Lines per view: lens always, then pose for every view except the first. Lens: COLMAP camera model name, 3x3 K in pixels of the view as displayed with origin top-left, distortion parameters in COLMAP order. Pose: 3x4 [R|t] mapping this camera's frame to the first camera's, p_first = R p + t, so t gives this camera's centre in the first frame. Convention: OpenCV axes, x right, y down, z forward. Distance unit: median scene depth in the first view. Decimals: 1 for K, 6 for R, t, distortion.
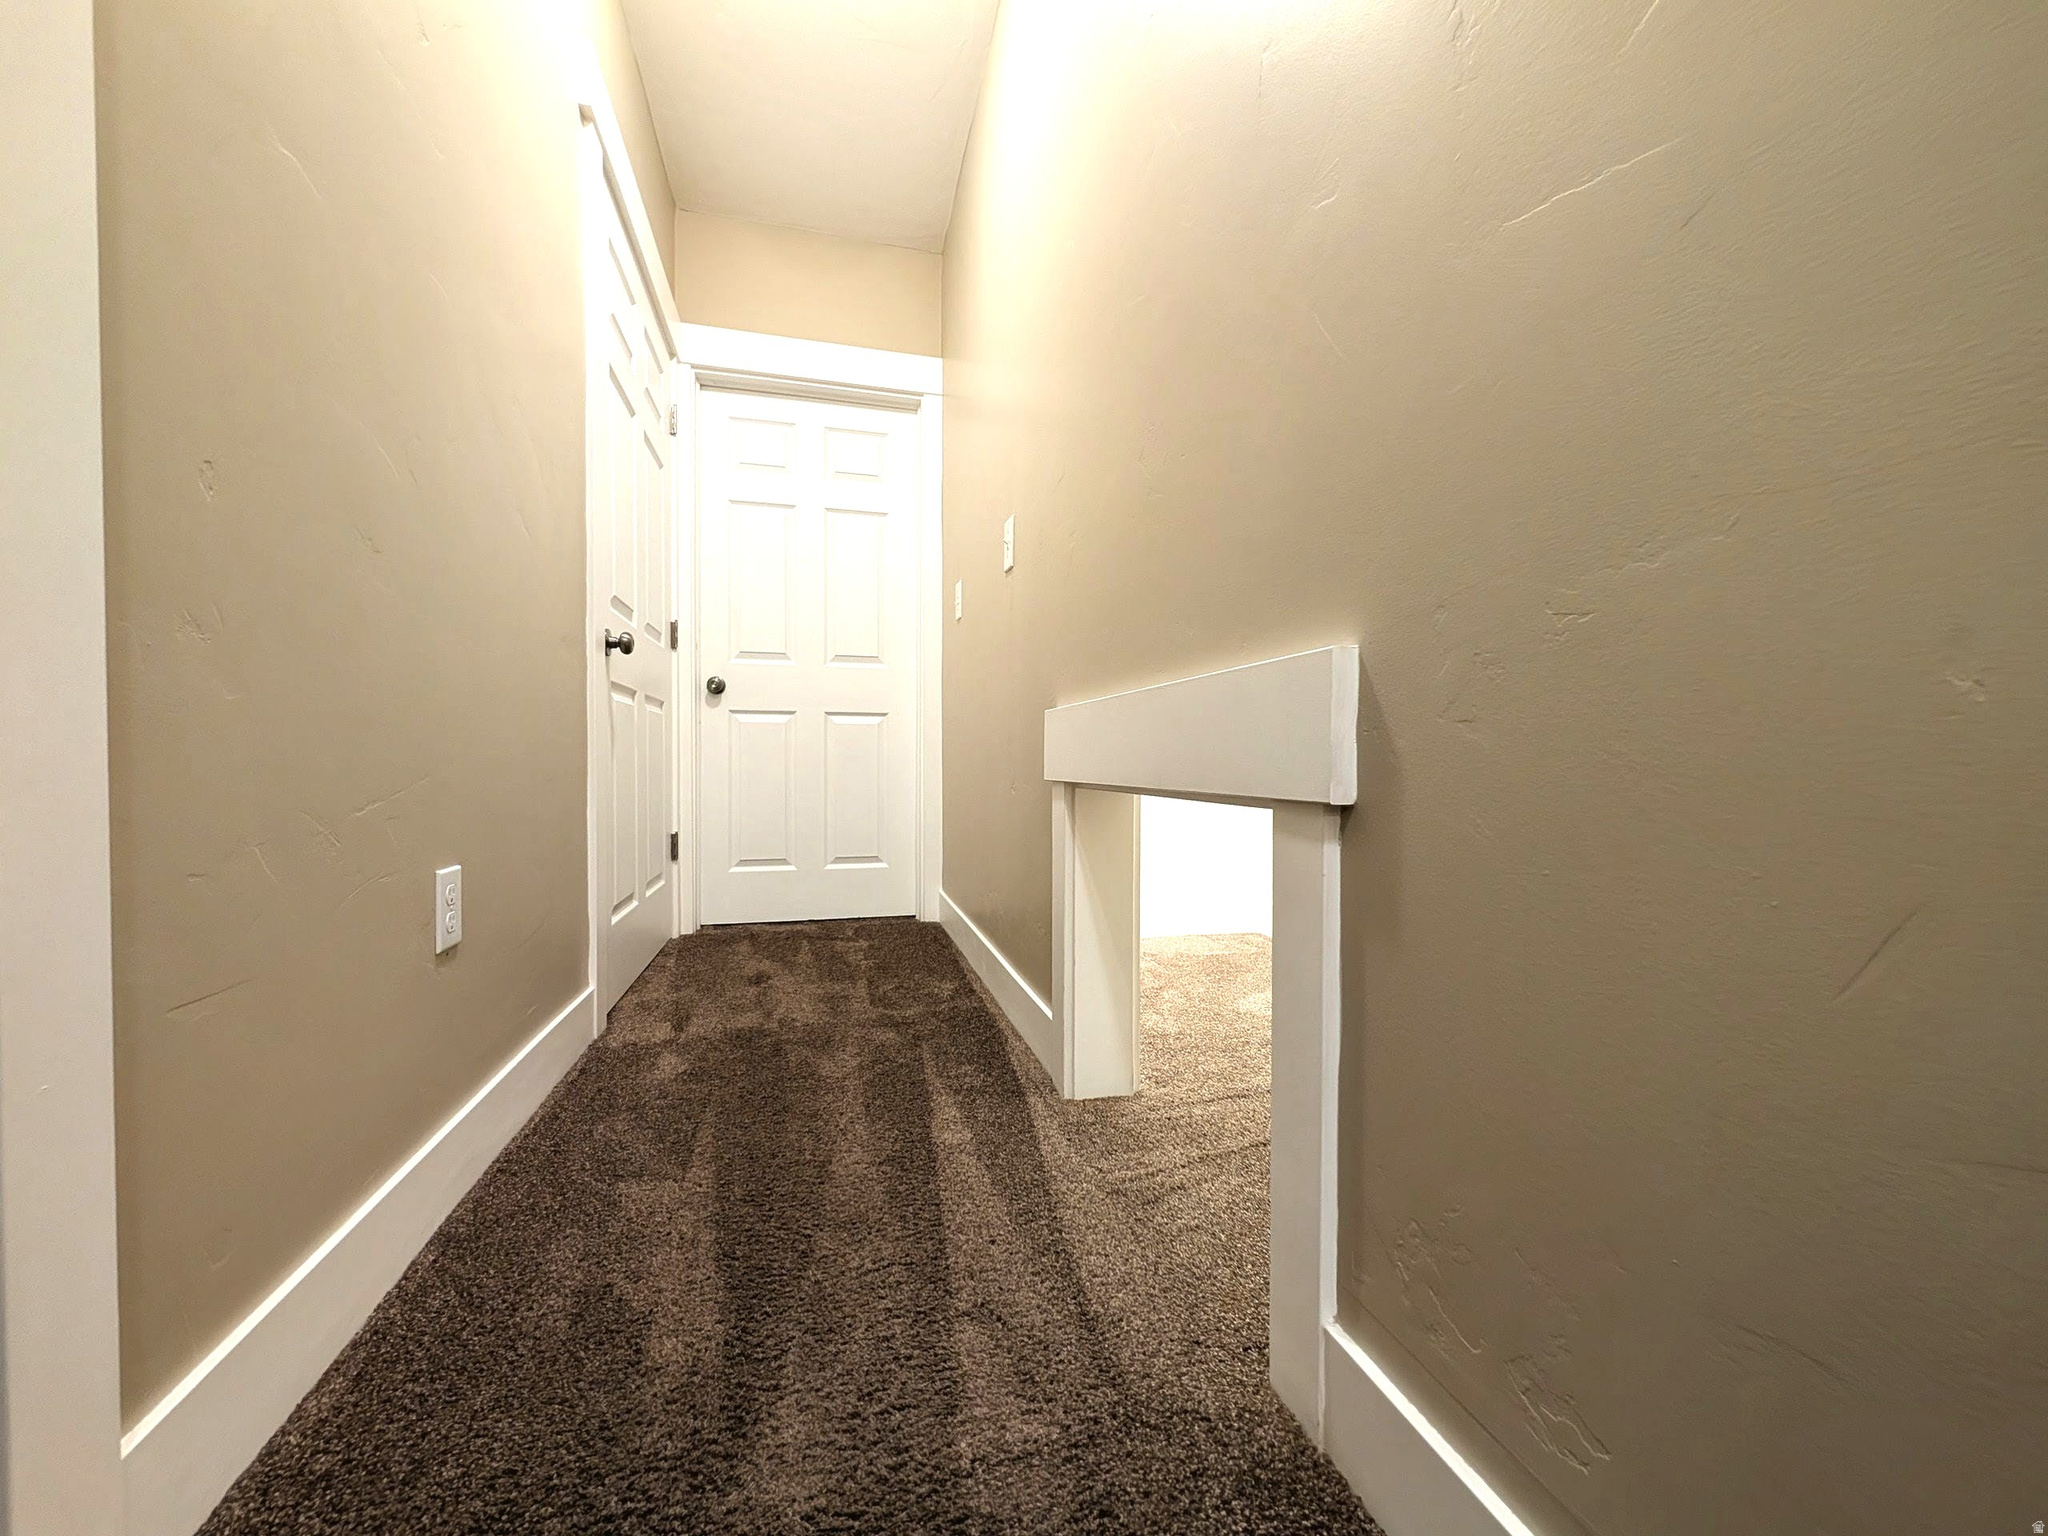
lens RADIAL K [[796.0, 0, 1027.7], [0, 796.0, 766.2], [0, 0, 1]] dist [0.002930, 0.000444]
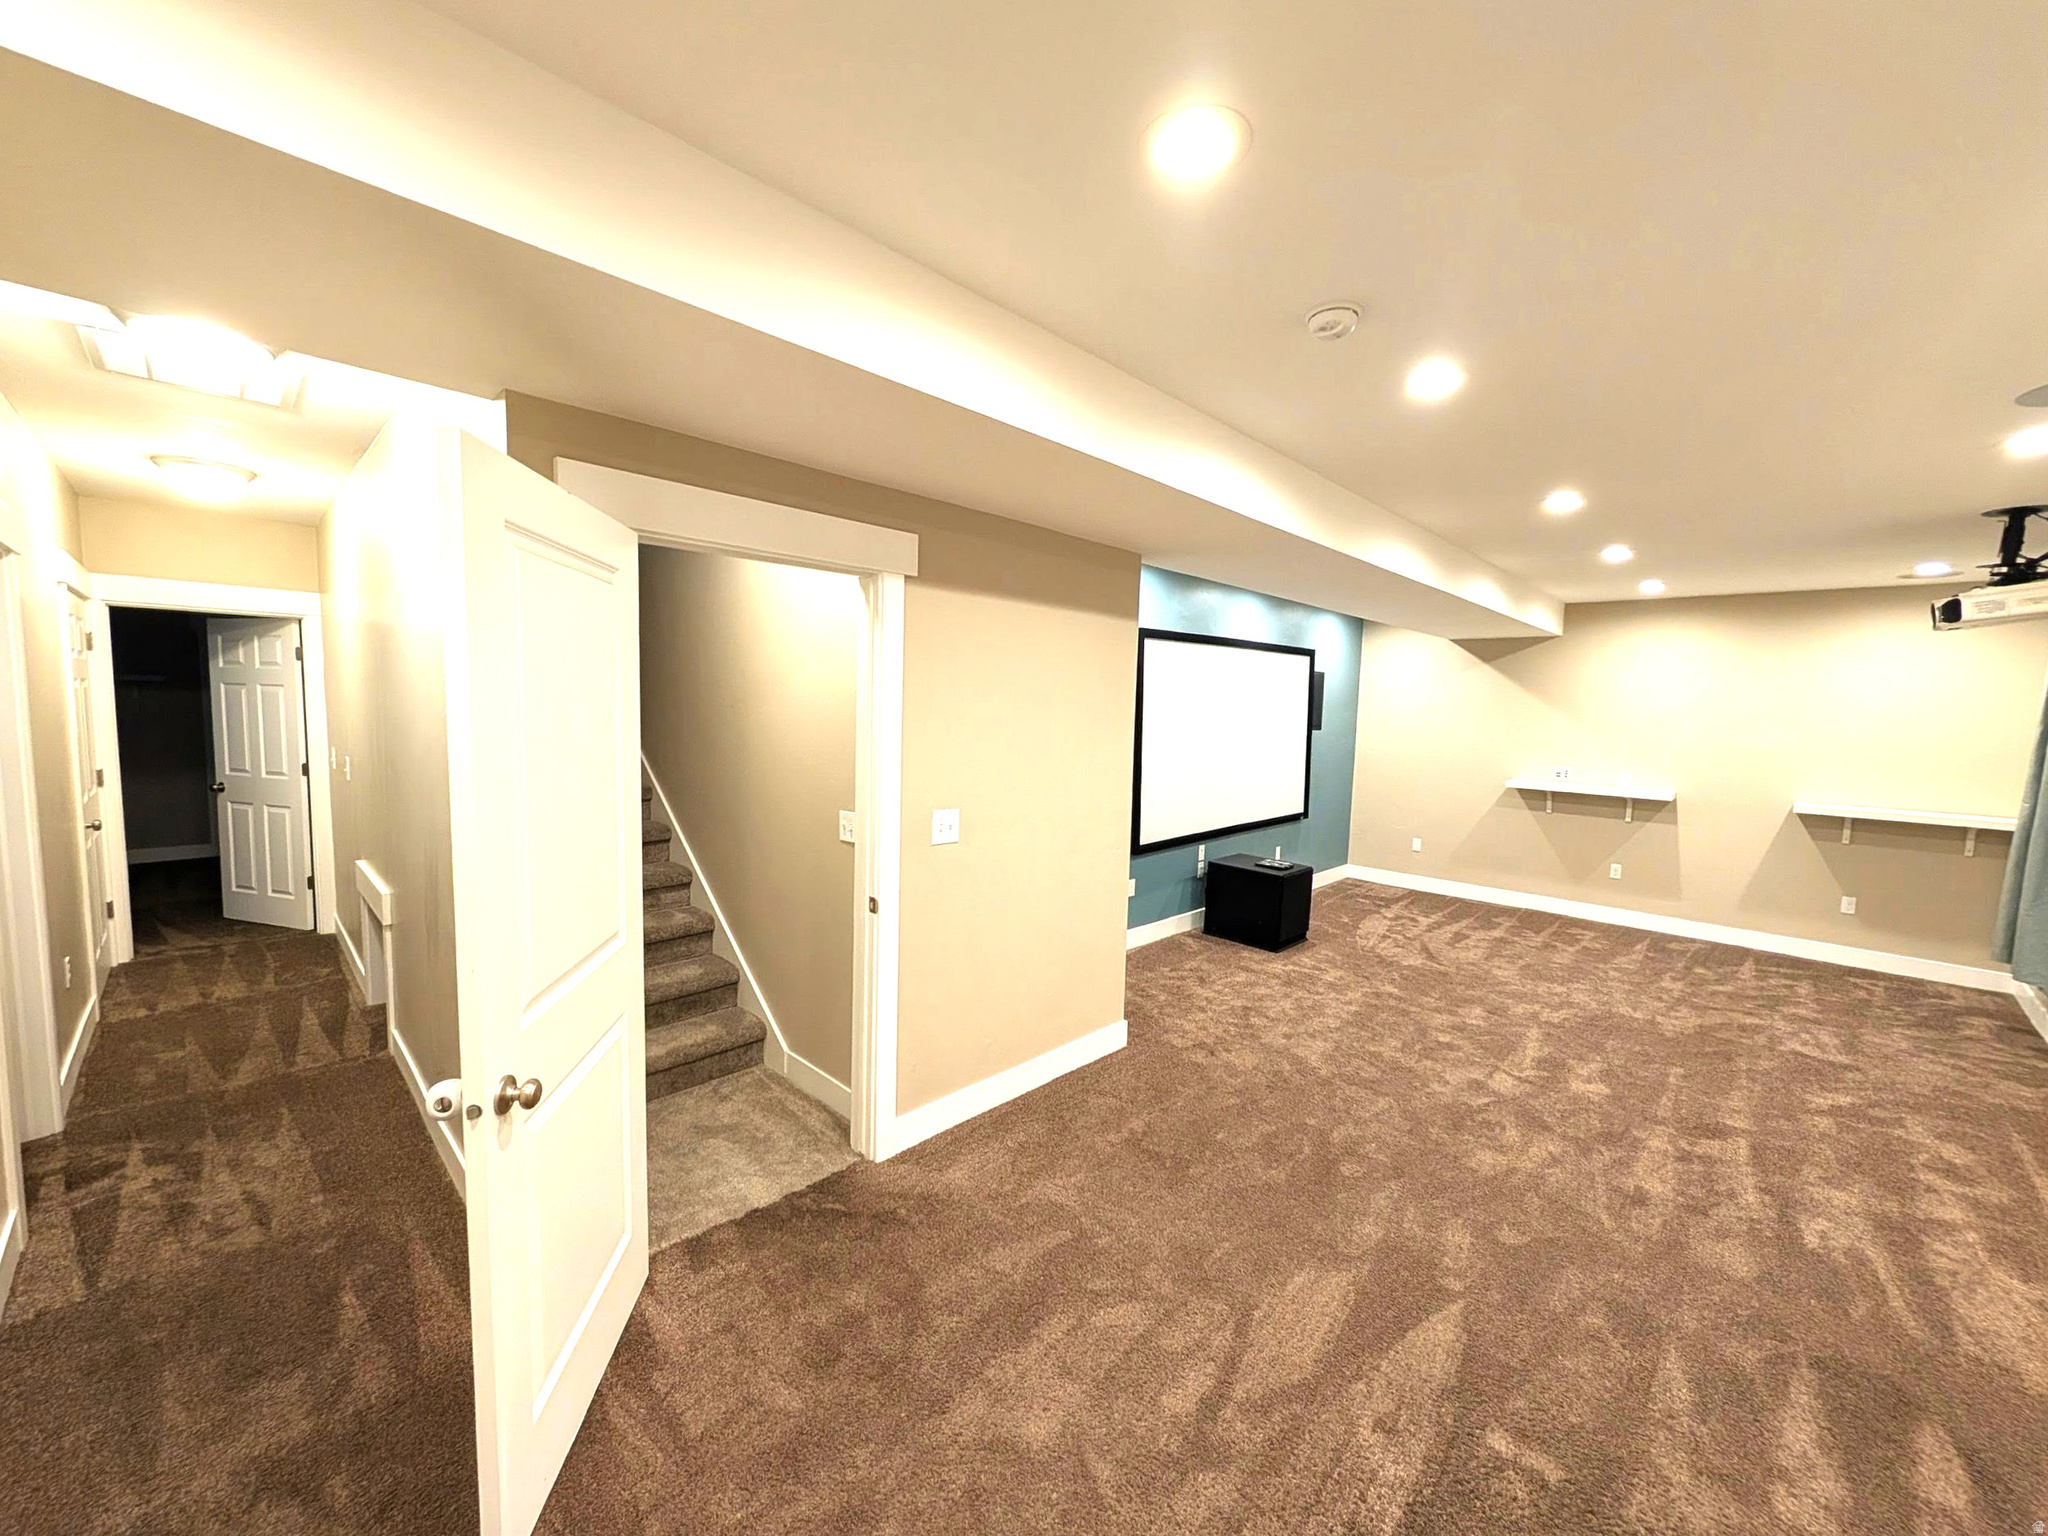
lens RADIAL K [[796.0, 0, 1031.6], [0, 796.0, 770.6], [0, 0, 1]] dist [0.002930, 0.000444]
pose [[0.856985, -0.021166, 0.514906, 0.479904], [-0.023116, 0.996572, 0.079440, -0.521149], [-0.514822, -0.079982, 0.853558, -1.944372]]
